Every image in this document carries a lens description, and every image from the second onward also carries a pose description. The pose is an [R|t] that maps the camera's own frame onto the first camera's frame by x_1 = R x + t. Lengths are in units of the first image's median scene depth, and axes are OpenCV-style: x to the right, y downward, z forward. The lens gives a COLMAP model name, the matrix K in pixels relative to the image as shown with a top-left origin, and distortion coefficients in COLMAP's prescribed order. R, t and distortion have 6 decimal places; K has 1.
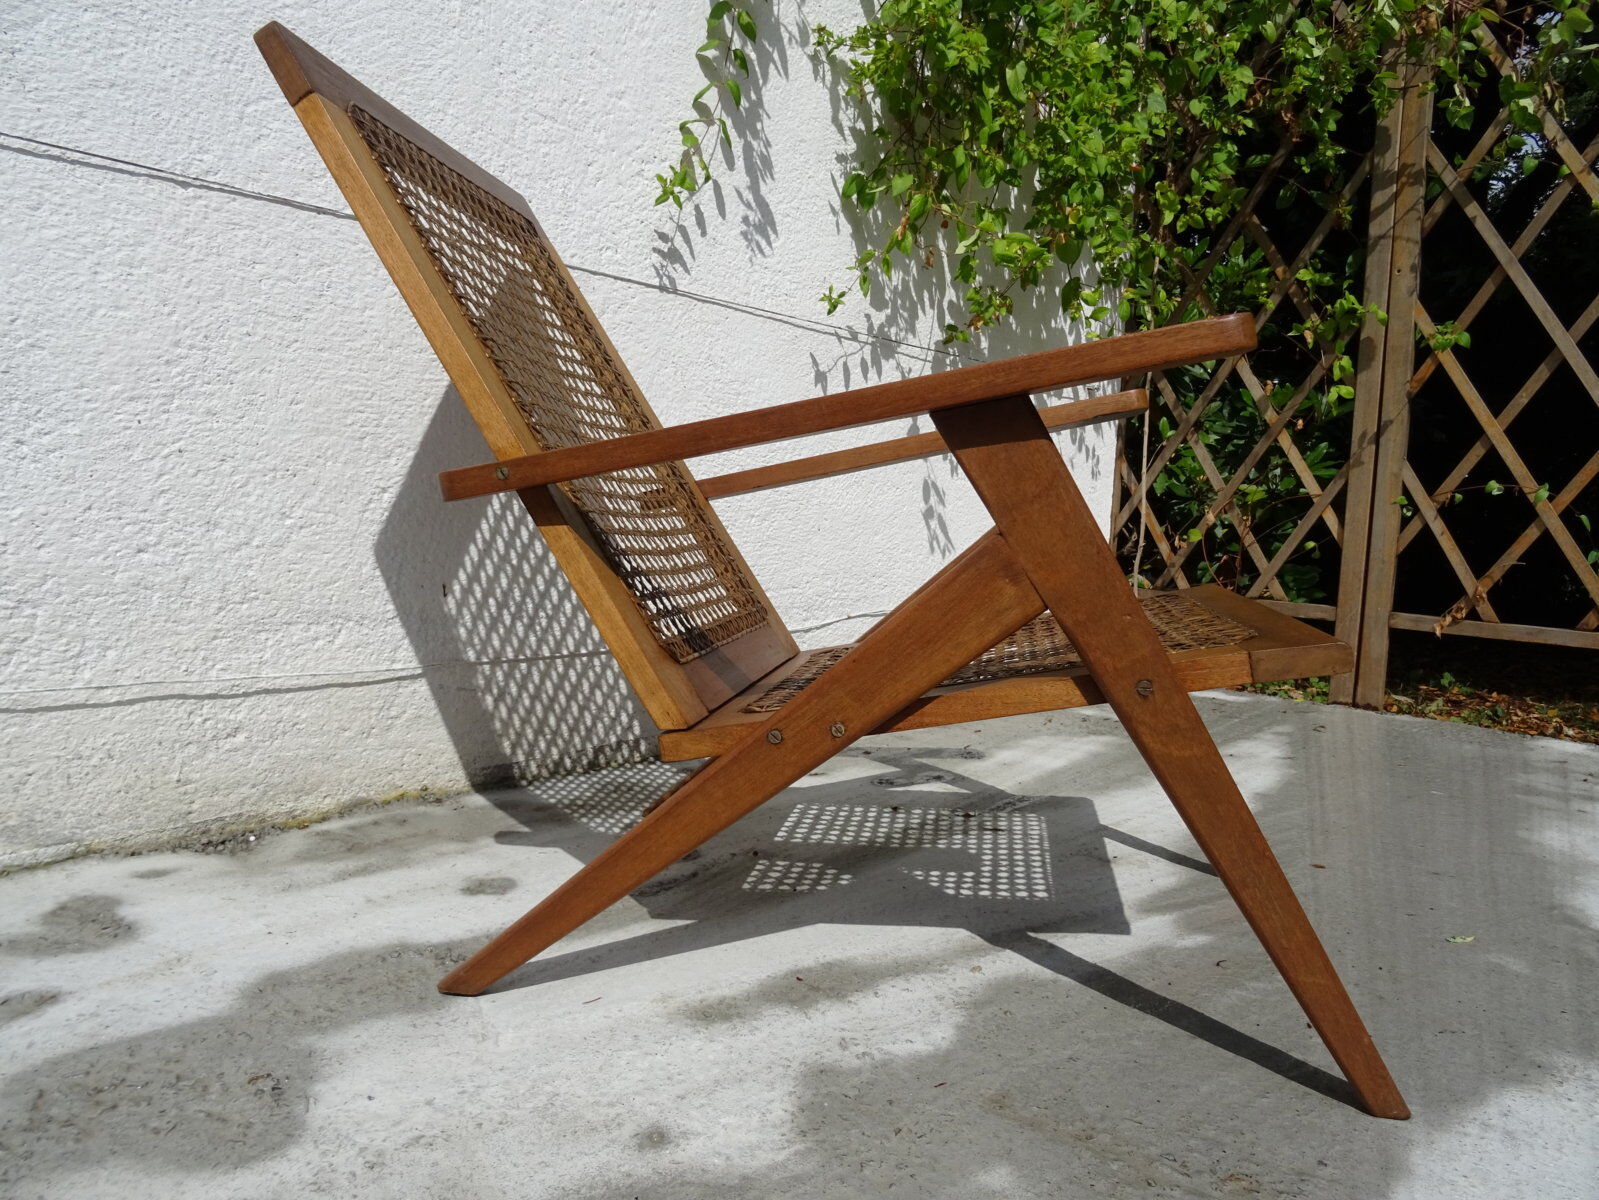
lens RADIAL K [[1156.5, 0, 804.7], [0, 1156.5, 601.6], [0, 0, 1]] dist [-0.002301, 0.001164]
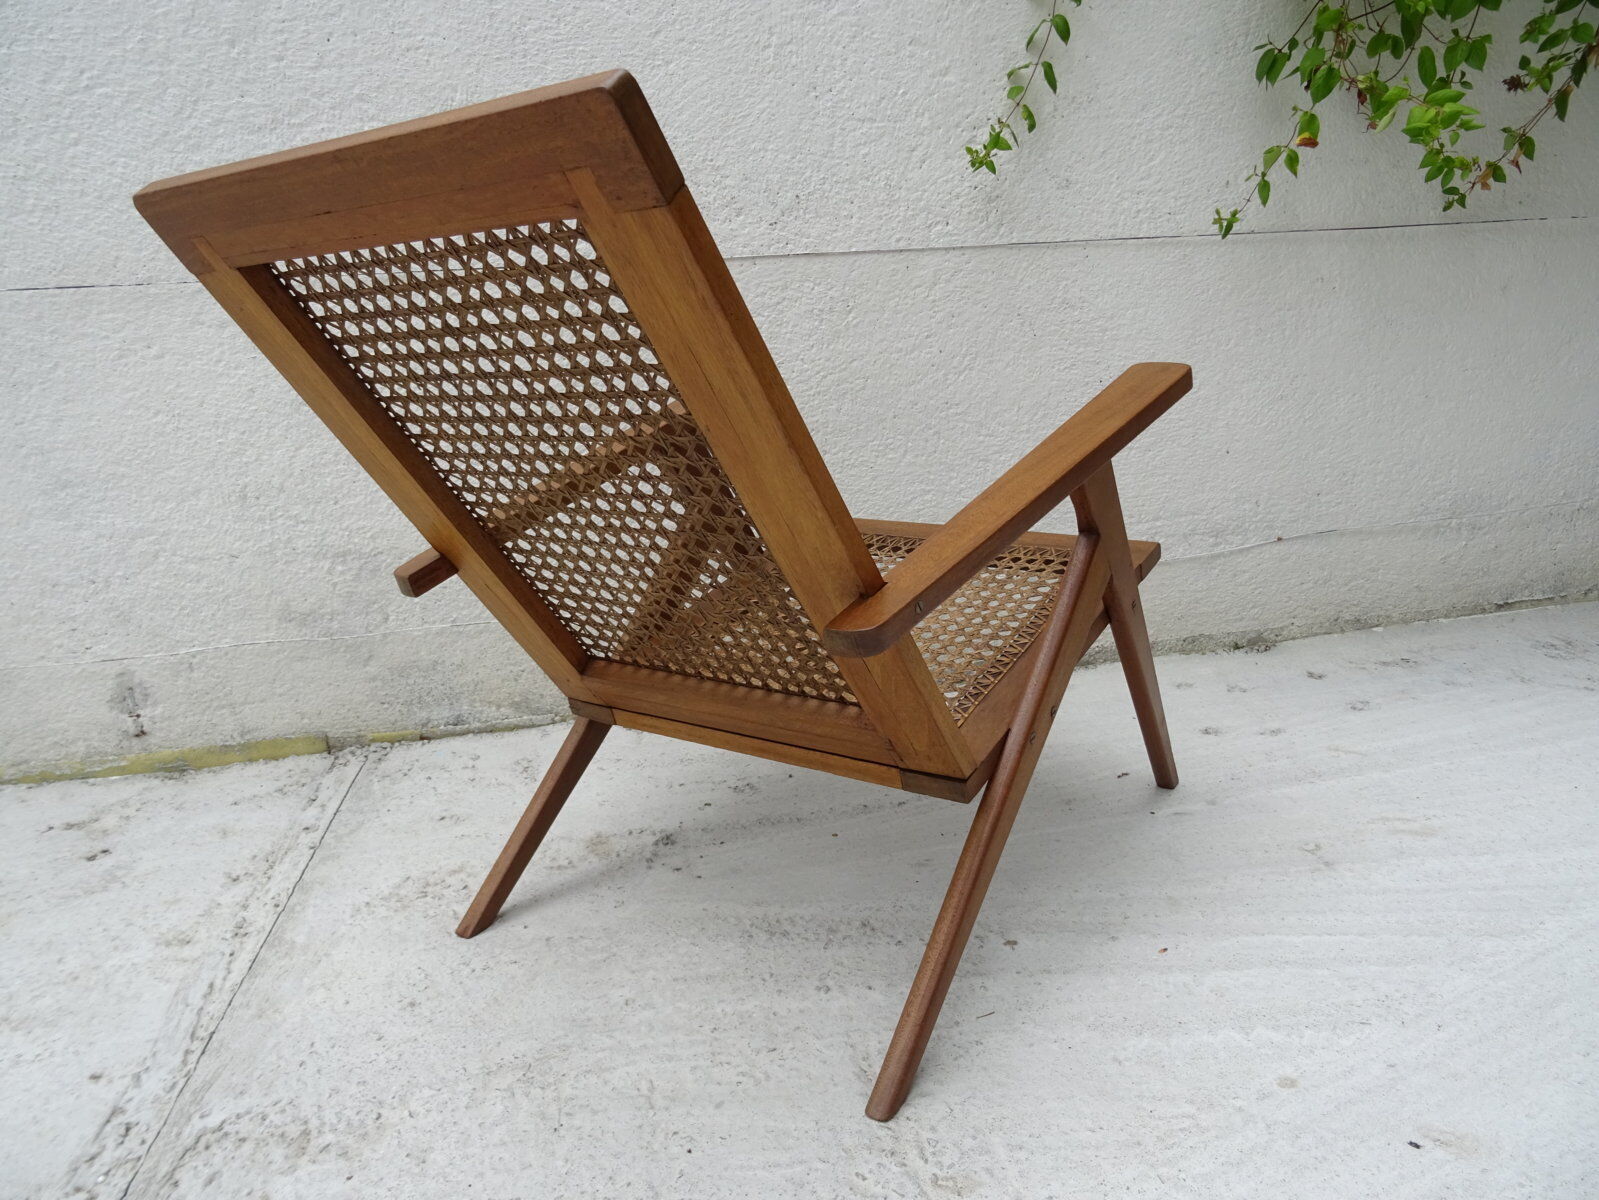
lens RADIAL K [[1142.9, 0, 799.2], [0, 1142.9, 605.1], [0, 0, 1]] dist [0.000925, -0.006237]
pose [[0.770118, 0.069700, -0.634082, 0.527515], [0.035633, 0.987760, 0.151855, -0.141947], [0.636905, -0.139540, 0.758209, 0.059326]]
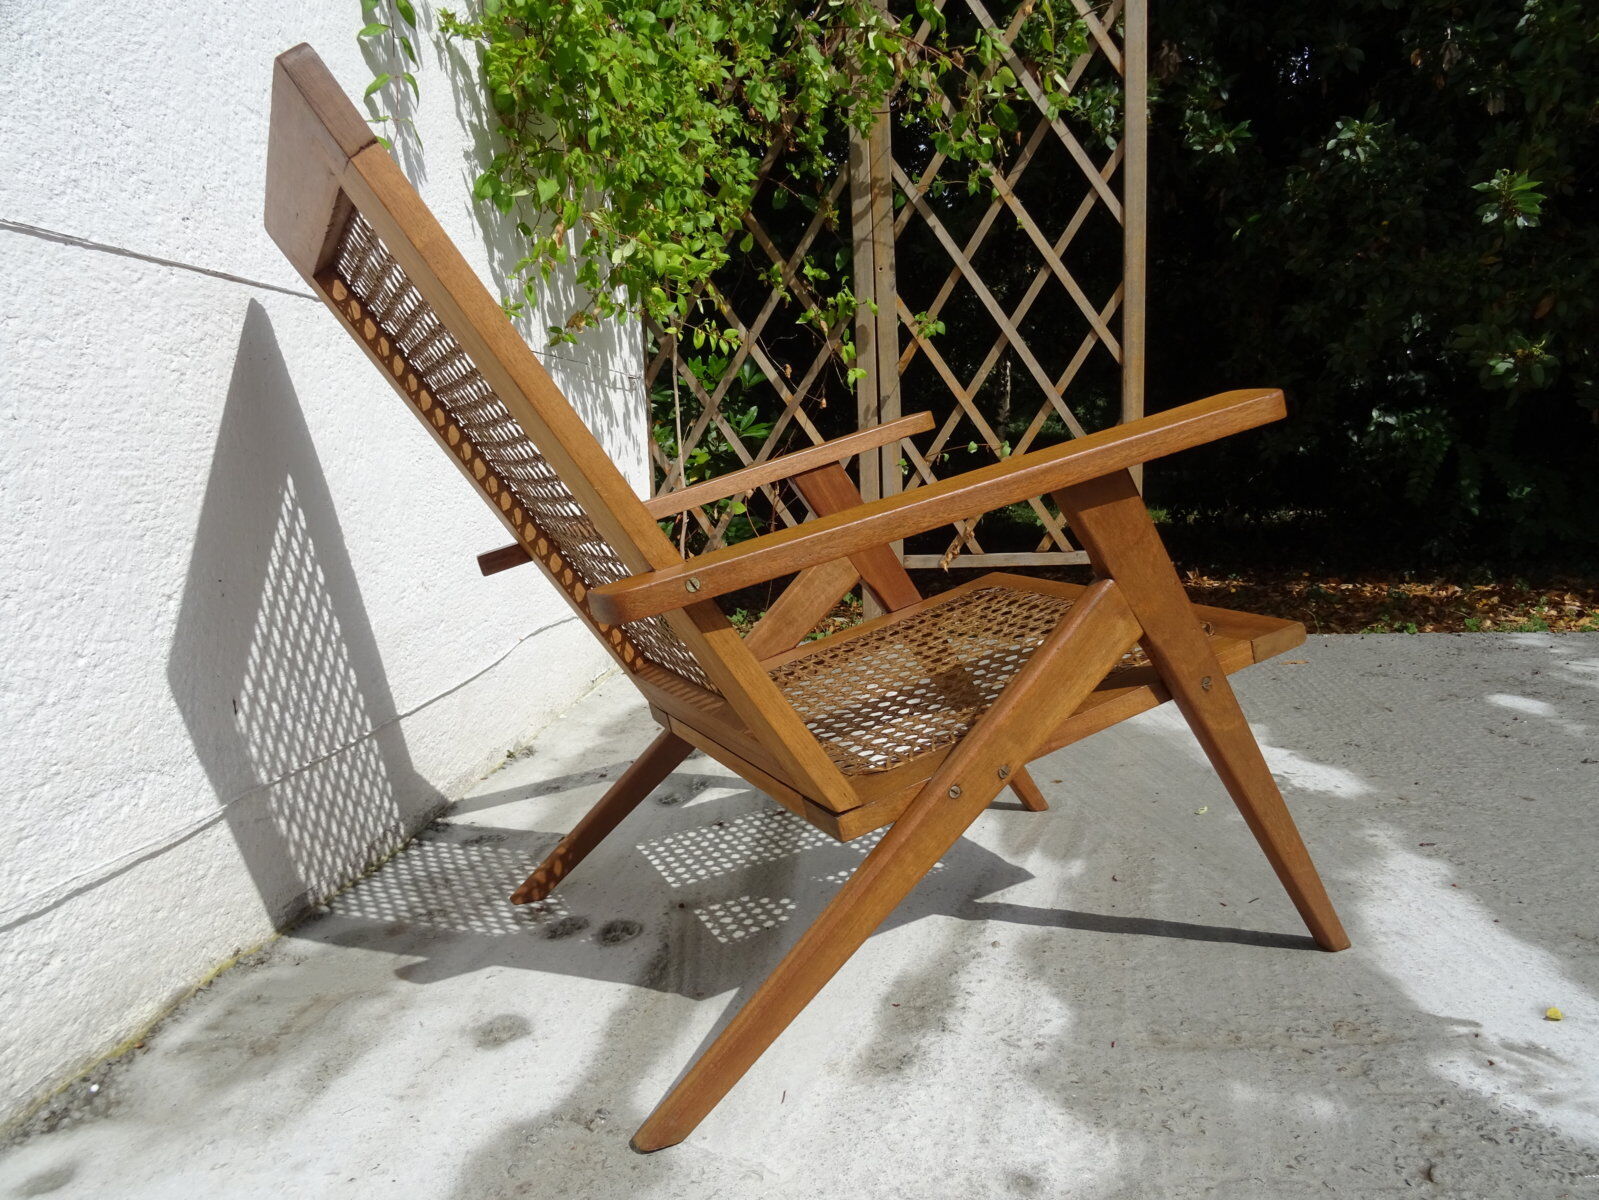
lens RADIAL K [[1151.5, 0, 810.5], [0, 1151.5, 600.1], [0, 0, 1]] dist [0.001713, -0.005032]
pose [[0.819278, -0.152516, 0.552741, -0.457645], [0.128345, 0.988295, 0.082462, -0.107568], [-0.558848, 0.003382, 0.829263, 0.122473]]
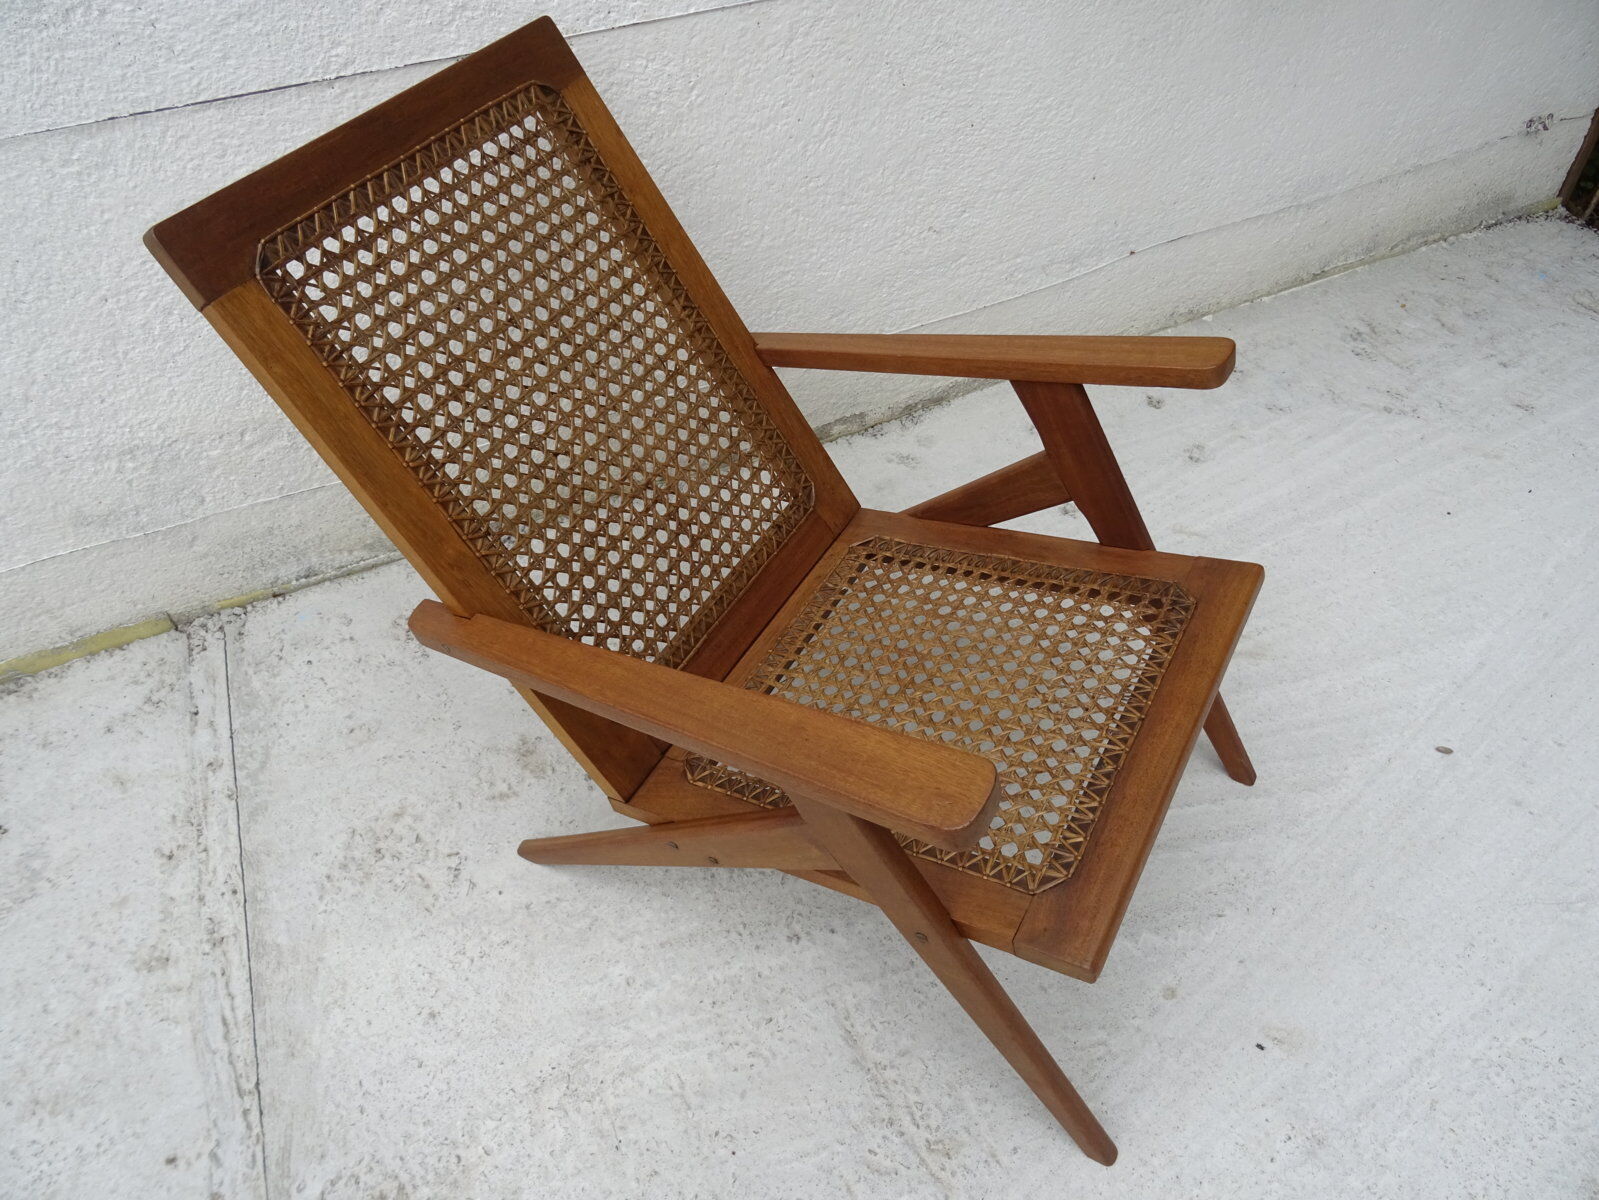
lens RADIAL K [[1142.3, 0, 800.4], [0, 1142.3, 601.8], [0, 0, 1]] dist [-0.000478, -0.003507]
pose [[0.897456, 0.254773, -0.360088, 0.316629], [0.040163, 0.765747, 0.641887, -0.583945], [0.439272, -0.590527, 0.676992, 0.173606]]
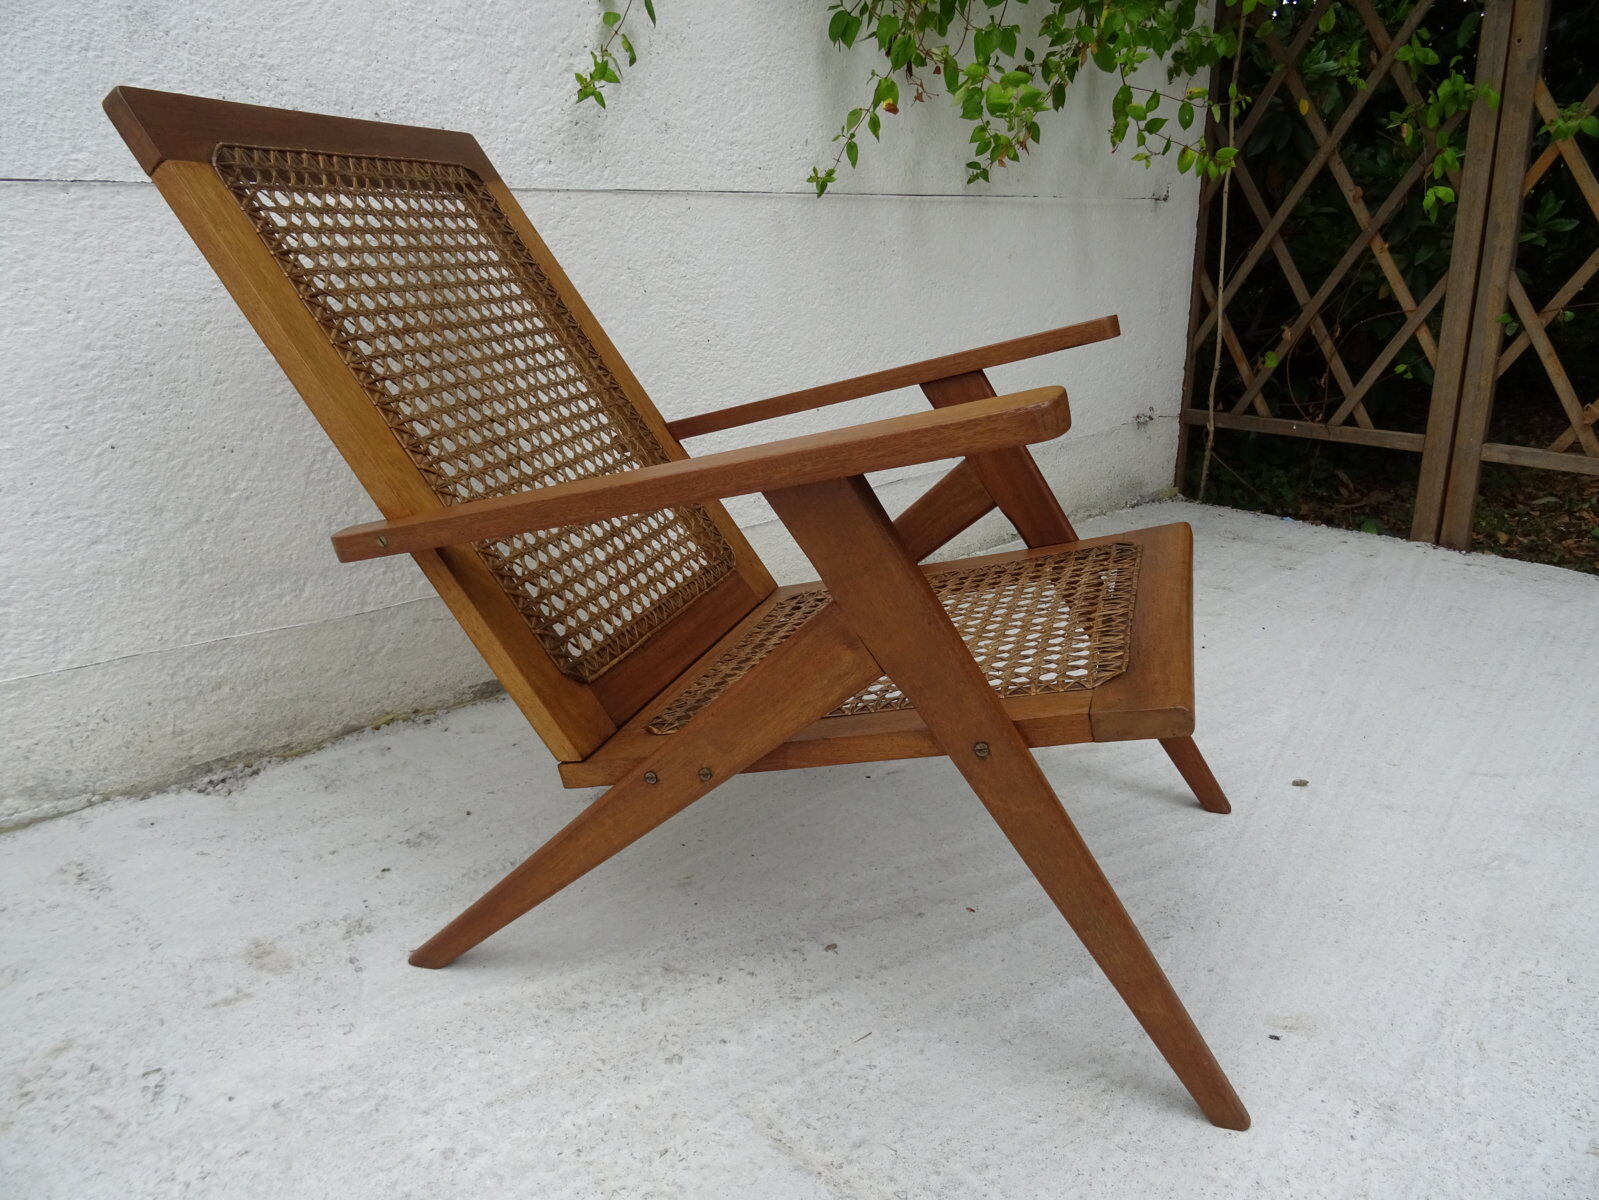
lens RADIAL K [[1143.3, 0, 802.4], [0, 1143.3, 603.2], [0, 0, 1]] dist [-0.000851, -0.002786]
pose [[0.986536, -0.015331, -0.162827, 0.233725], [0.050337, 0.975731, 0.213109, -0.166073], [0.155608, -0.218436, 0.963365, 0.047670]]
